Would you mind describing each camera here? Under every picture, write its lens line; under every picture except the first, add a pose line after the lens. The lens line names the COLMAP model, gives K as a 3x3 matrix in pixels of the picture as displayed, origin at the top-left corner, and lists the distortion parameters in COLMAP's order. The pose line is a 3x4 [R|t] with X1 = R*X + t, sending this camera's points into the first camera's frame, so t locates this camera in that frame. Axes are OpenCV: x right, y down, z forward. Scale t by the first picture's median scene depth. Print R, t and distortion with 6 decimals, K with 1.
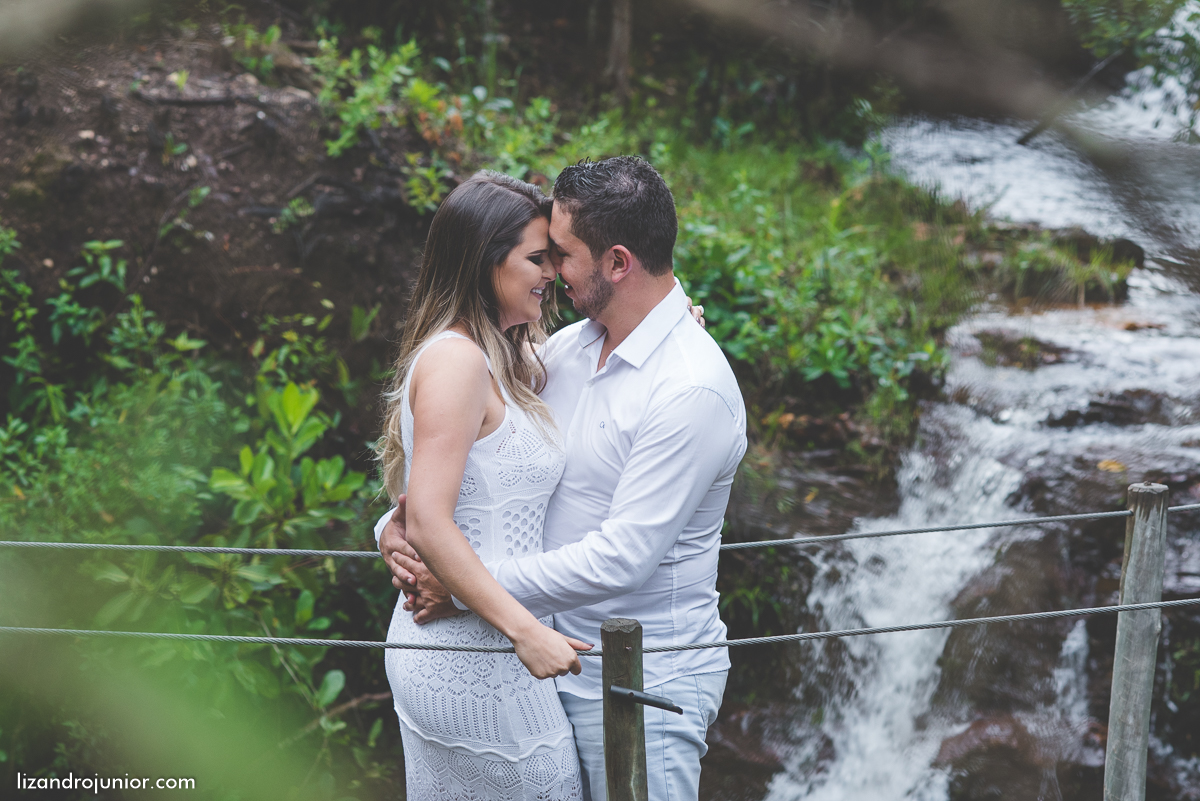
lens RADIAL K [[4760.7, 0, 600.9], [0, 4760.7, 402.3], [0, 0, 1]] dist [-0.391456, 0.000000]
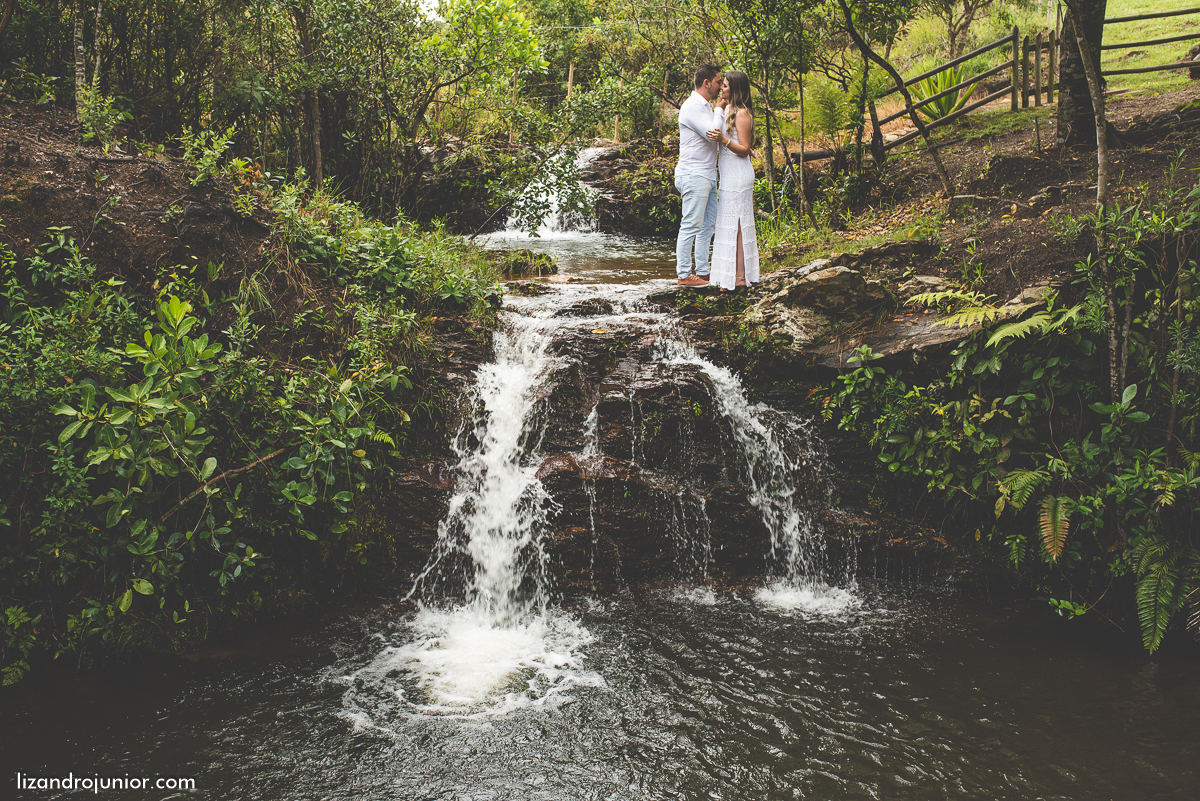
lens RADIAL K [[1167.8, 0, 588.6], [0, 1167.8, 390.6], [0, 0, 1]] dist [-0.020954, 0.000000]
pose [[0.965116, -0.059394, 0.254998, -0.028443], [0.055857, 0.998216, 0.021094, 0.029189], [-0.255796, -0.006115, 0.966711, 0.527502]]
